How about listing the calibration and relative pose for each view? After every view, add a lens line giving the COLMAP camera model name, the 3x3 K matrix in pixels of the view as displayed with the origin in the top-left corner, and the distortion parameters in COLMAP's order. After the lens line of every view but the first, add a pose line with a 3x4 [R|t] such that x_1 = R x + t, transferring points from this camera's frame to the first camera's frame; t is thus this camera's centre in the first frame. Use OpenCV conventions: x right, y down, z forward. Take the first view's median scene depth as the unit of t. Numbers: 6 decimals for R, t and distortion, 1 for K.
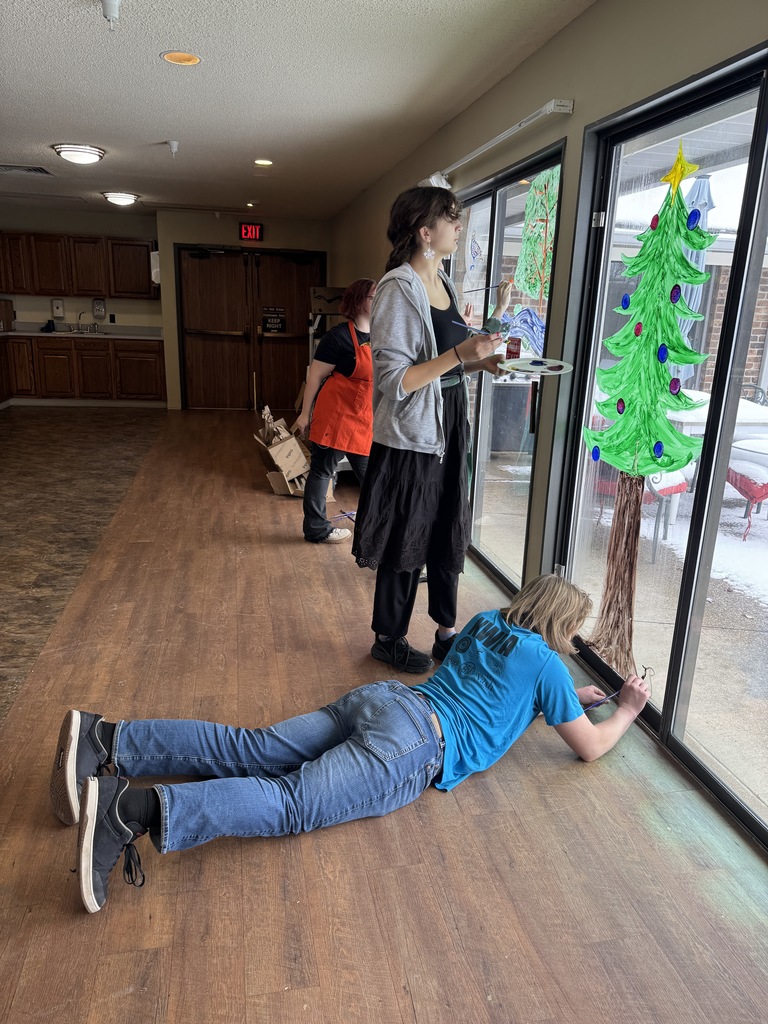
lens RADIAL K [[716.6, 0, 382.7], [0, 716.6, 514.3], [0, 0, 1]] dist [0.053463, -0.003905]
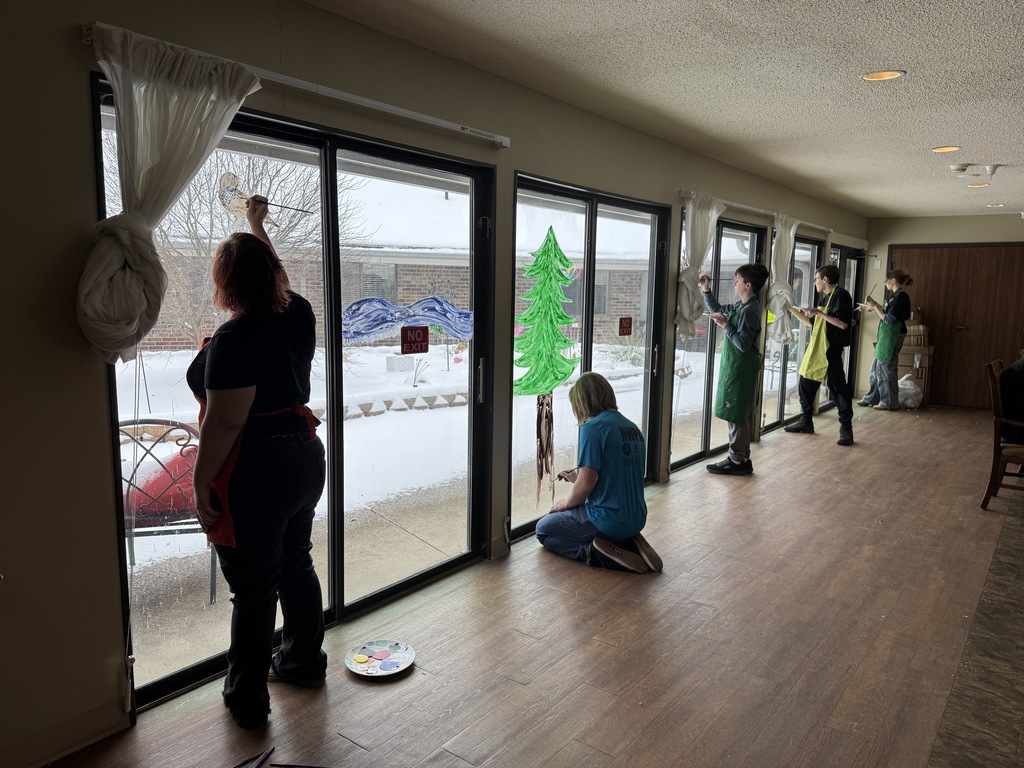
lens RADIAL K [[716.6, 0, 508.4], [0, 716.6, 378.0], [0, 0, 1]] dist [0.053463, -0.003905]
pose [[-0.642208, -0.147639, 0.752178, -0.843376], [0.164188, 0.932006, 0.323120, -0.645263], [-0.748740, 0.331009, -0.574301, 2.035482]]
